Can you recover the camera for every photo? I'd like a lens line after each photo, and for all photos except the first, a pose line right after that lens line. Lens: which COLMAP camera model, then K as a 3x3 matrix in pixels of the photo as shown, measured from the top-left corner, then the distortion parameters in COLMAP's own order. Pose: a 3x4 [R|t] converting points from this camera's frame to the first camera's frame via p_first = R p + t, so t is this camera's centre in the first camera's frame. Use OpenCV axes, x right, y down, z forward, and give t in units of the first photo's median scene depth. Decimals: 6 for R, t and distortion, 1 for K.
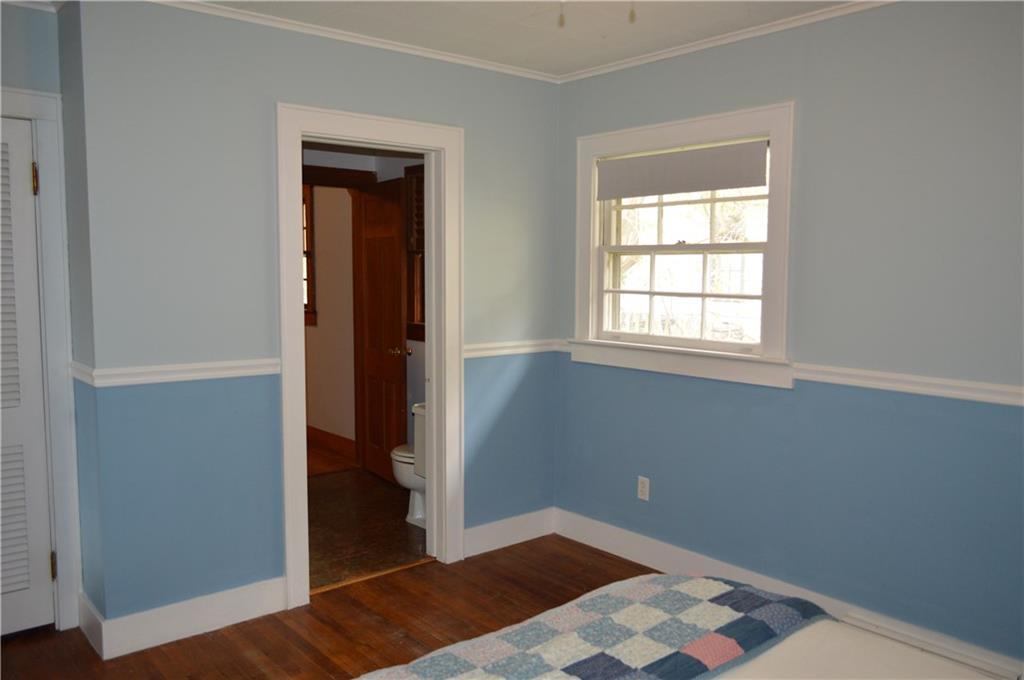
lens RADIAL K [[815.4, 0, 503.4], [0, 815.4, 337.6], [0, 0, 1]] dist [-0.014659, 0.006831]
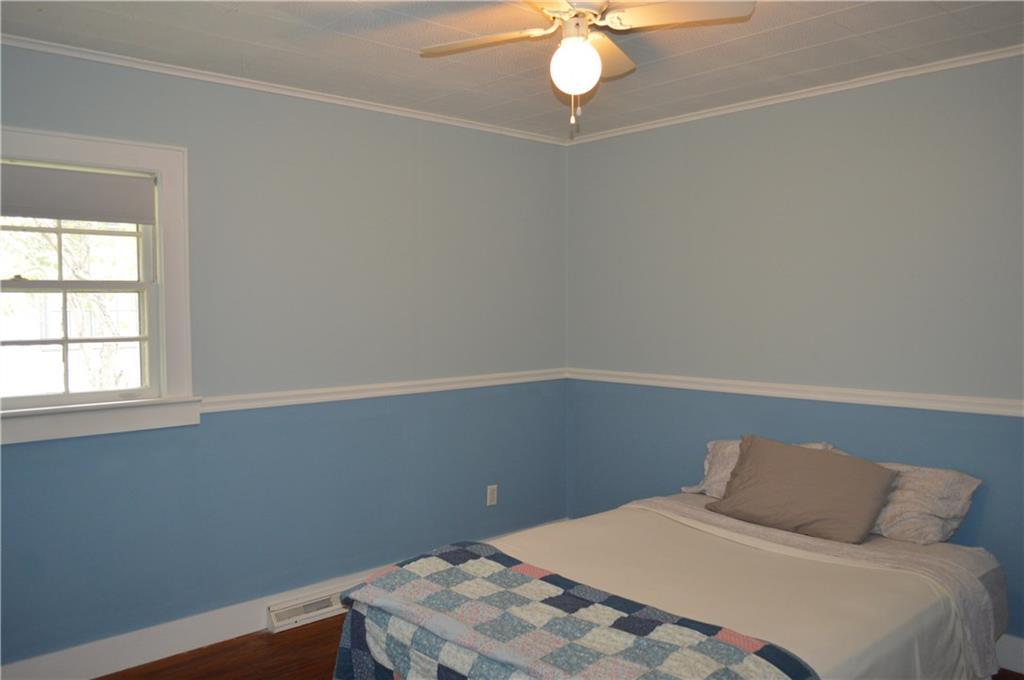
lens RADIAL K [[815.4, 0, 503.6], [0, 815.4, 342.3], [0, 0, 1]] dist [-0.014659, 0.006831]
pose [[-0.042560, -0.045747, 0.998046, -0.646571], [0.096548, 0.994088, 0.049683, -0.050762], [-0.994418, 0.098474, -0.037892, 0.602809]]
